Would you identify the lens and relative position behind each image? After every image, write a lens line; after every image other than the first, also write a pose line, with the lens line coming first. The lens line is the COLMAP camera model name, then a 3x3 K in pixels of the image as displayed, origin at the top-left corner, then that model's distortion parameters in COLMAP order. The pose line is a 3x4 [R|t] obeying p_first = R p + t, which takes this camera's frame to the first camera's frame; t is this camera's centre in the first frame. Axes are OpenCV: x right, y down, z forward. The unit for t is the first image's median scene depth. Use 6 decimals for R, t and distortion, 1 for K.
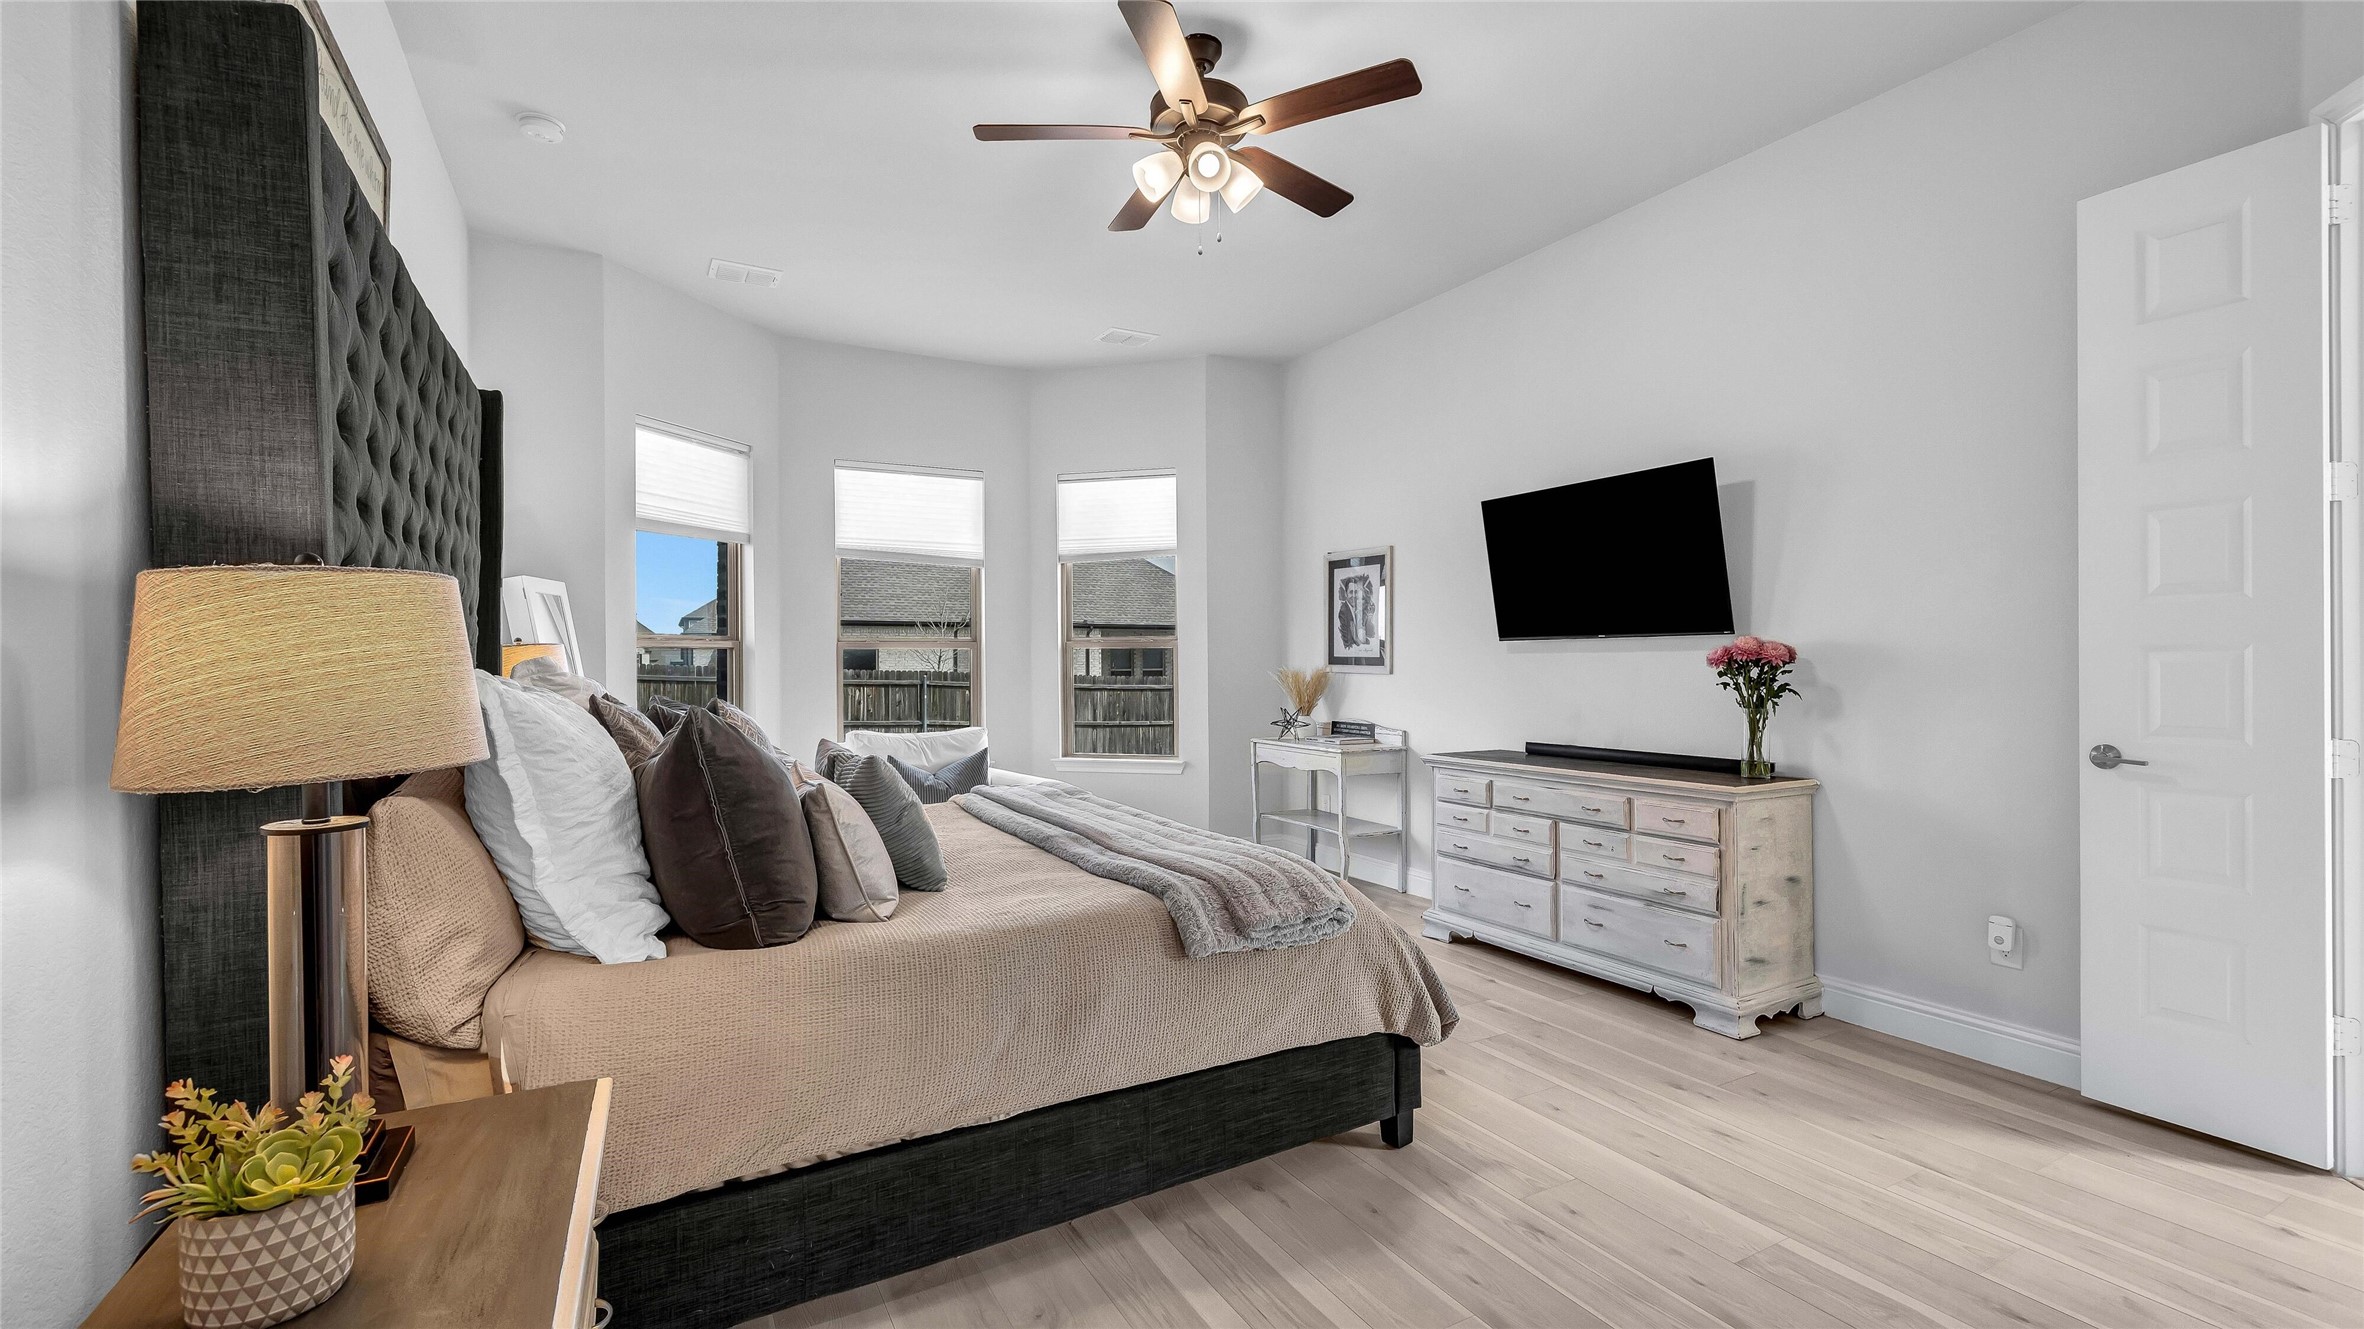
lens RADIAL K [[1007.2, 0, 1182.0], [0, 1007.2, 664.5], [0, 0, 1]] dist [-0.000448, -0.000043]
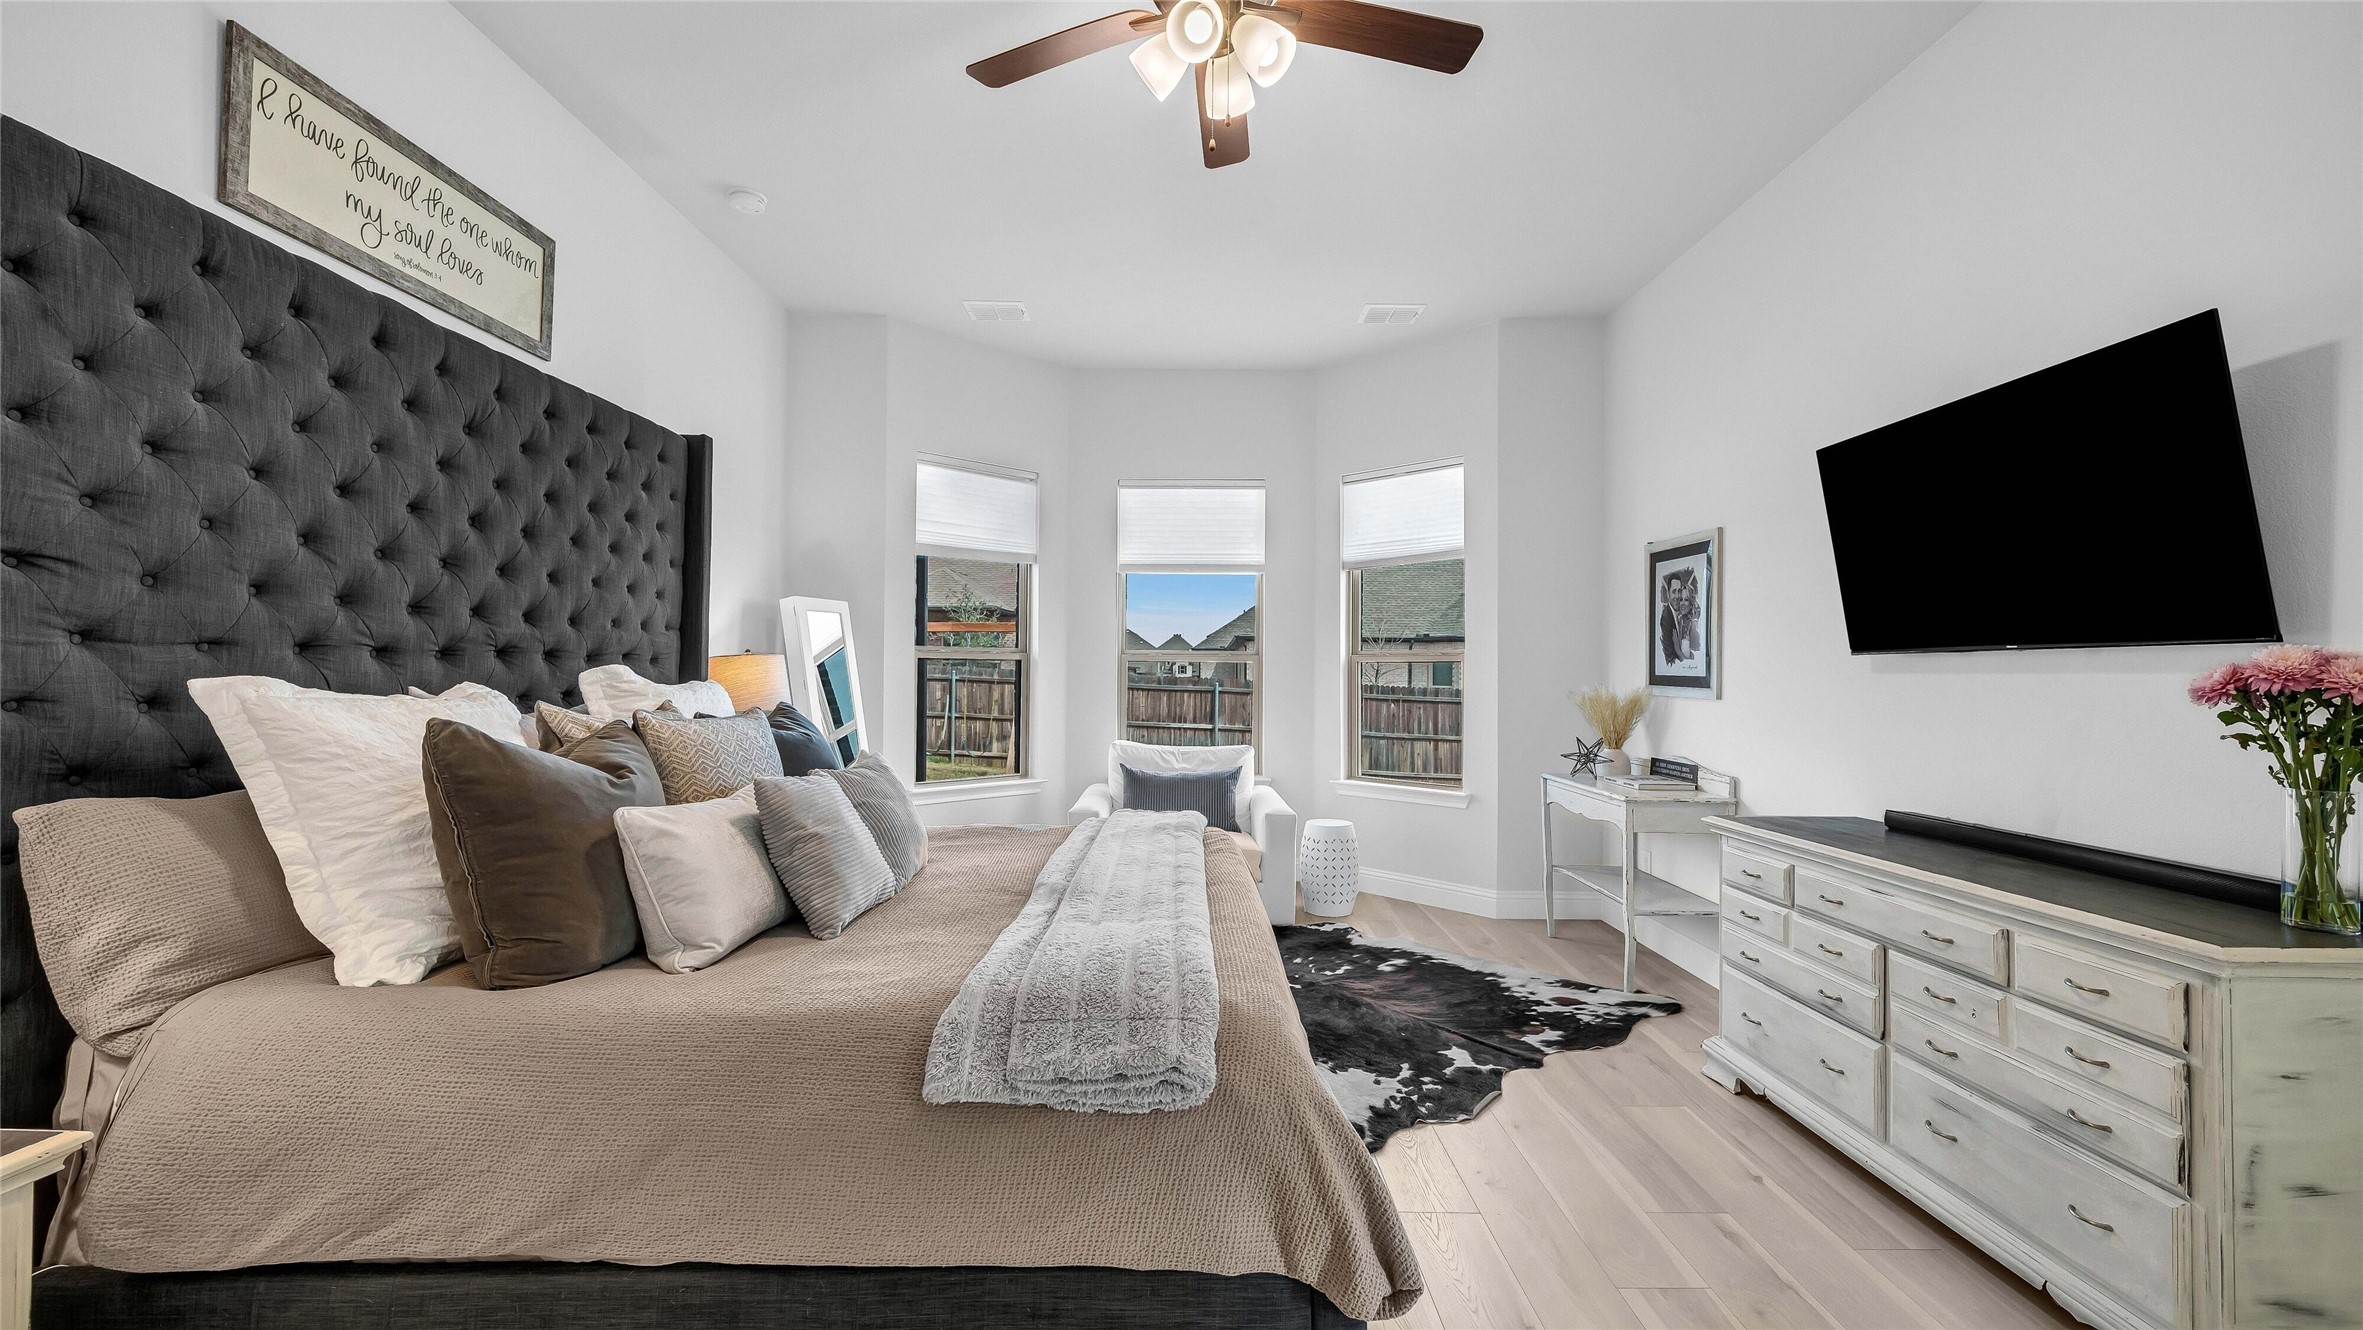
lens RADIAL K [[927.6, 0, 1181.5], [0, 927.6, 665.0], [0, 0, 1]] dist [-0.001391, 0.000109]
pose [[0.874904, 0.007995, -0.484230, 0.264780], [-0.014490, 0.999848, -0.009673, -0.004893], [0.484080, 0.015479, 0.874887, 0.288213]]
